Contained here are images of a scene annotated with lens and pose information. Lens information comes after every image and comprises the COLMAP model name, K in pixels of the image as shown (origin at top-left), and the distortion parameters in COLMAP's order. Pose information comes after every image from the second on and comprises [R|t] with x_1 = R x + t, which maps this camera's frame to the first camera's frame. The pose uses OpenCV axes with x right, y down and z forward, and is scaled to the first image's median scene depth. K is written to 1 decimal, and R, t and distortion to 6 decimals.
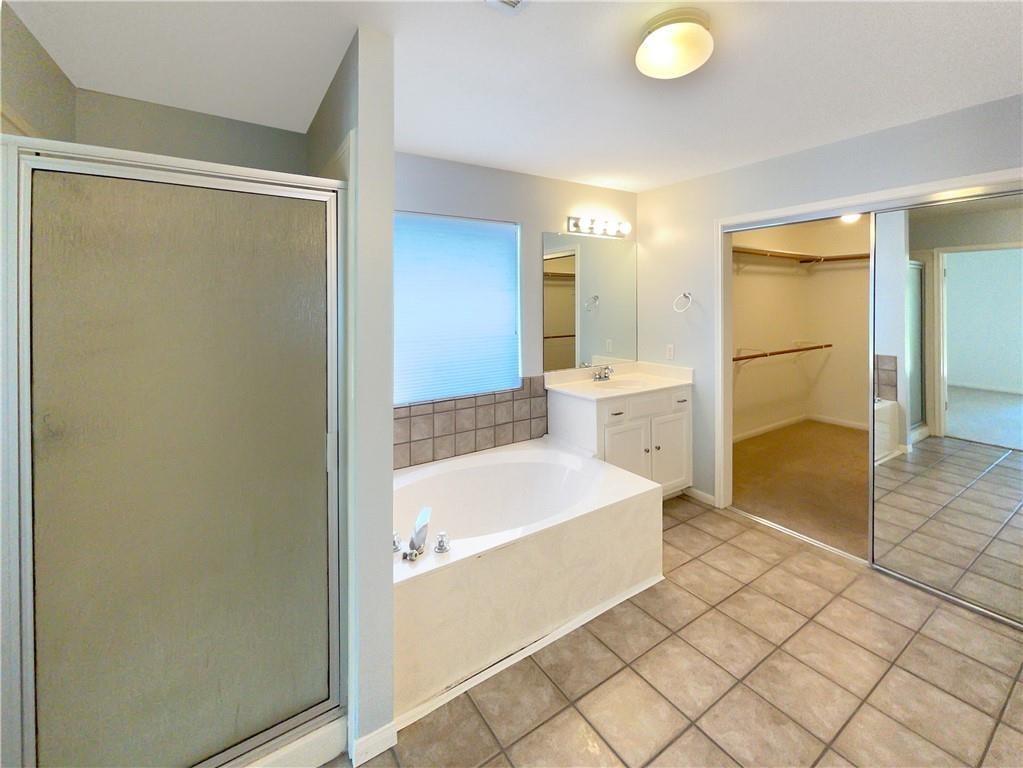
lens RADIAL K [[437.2, 0, 514.1], [0, 437.2, 383.3], [0, 0, 1]] dist [-0.000249, 0.000770]
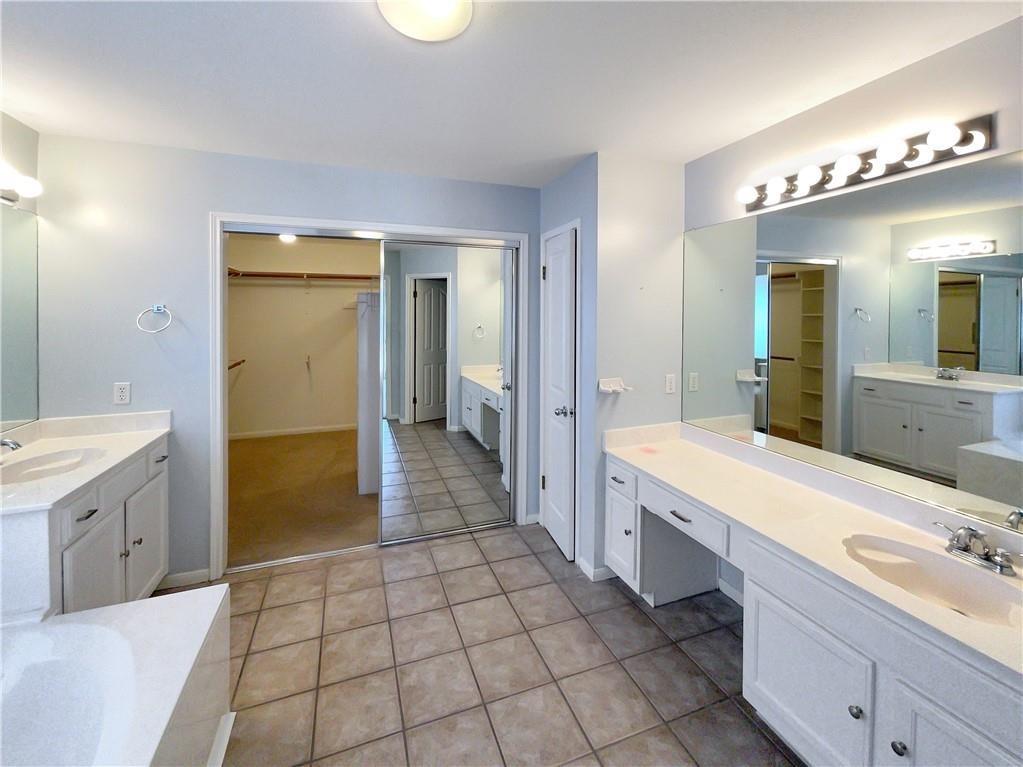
lens RADIAL K [[437.2, 0, 517.5], [0, 437.2, 362.0], [0, 0, 1]] dist [-0.000249, 0.000770]
pose [[0.219714, -0.099472, 0.970480, -0.169575], [0.179578, 0.981913, 0.059988, -0.058702], [-0.958894, 0.161096, 0.233603, 0.314427]]
